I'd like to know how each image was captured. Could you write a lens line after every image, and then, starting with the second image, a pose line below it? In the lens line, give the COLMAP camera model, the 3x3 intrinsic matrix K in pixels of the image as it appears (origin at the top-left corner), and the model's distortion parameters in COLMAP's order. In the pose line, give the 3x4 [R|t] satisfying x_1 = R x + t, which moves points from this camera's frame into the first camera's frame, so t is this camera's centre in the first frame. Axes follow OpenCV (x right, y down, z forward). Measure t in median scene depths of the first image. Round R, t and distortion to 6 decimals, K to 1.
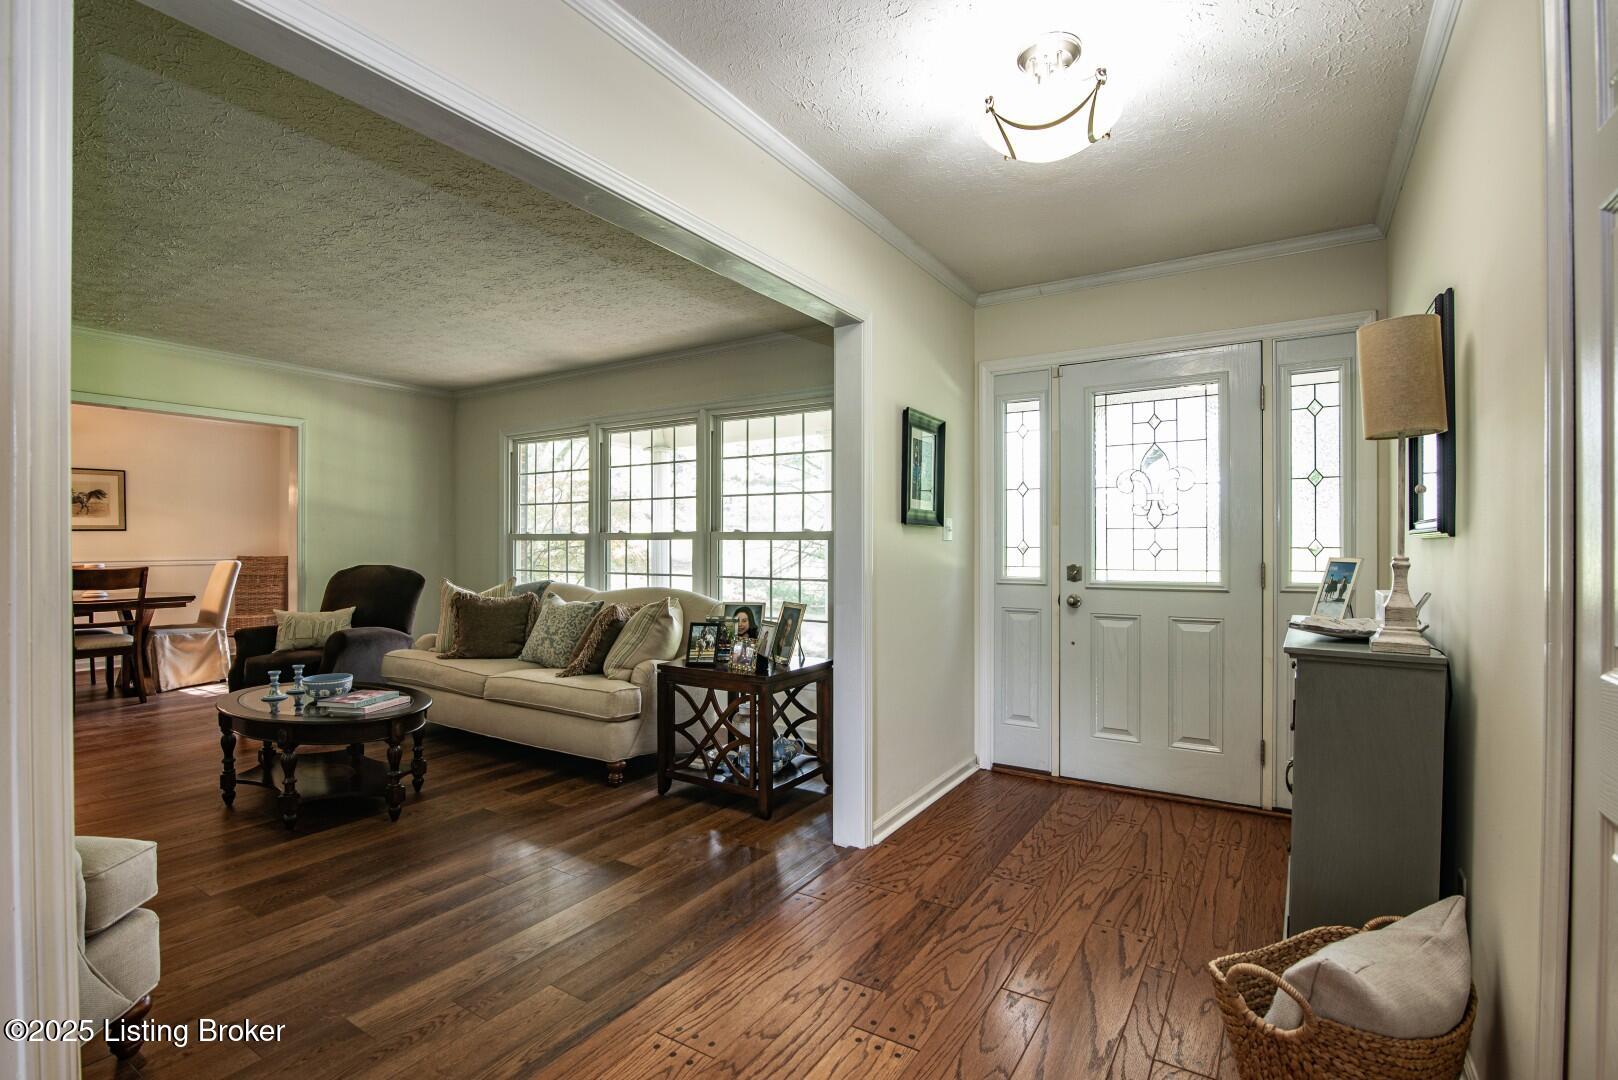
lens RADIAL K [[755.6, 0, 810.1], [0, 755.6, 541.9], [0, 0, 1]] dist [-0.018170, -0.001633]
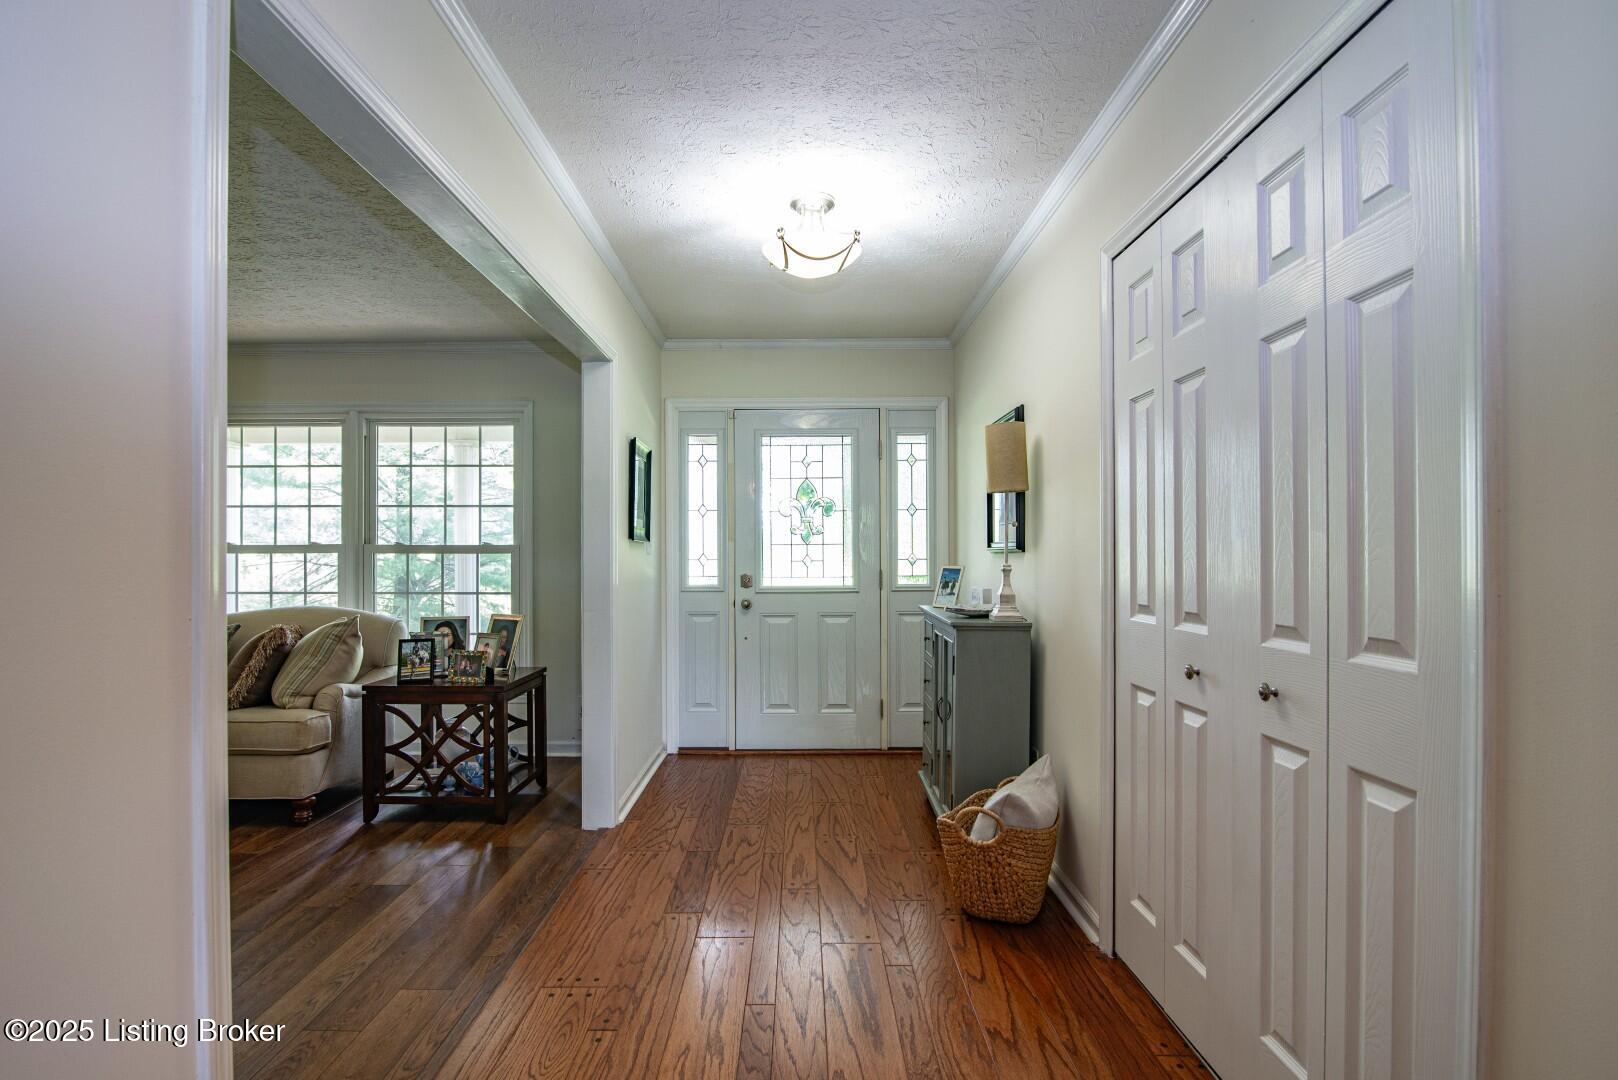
lens RADIAL K [[755.6, 0, 807.4], [0, 755.6, 547.6], [0, 0, 1]] dist [-0.018170, -0.001633]
pose [[0.844735, 0.004148, 0.535168, -0.242896], [0.000875, 0.999958, -0.009132, -0.001370], [-0.535183, 0.008182, 0.844696, -0.093485]]
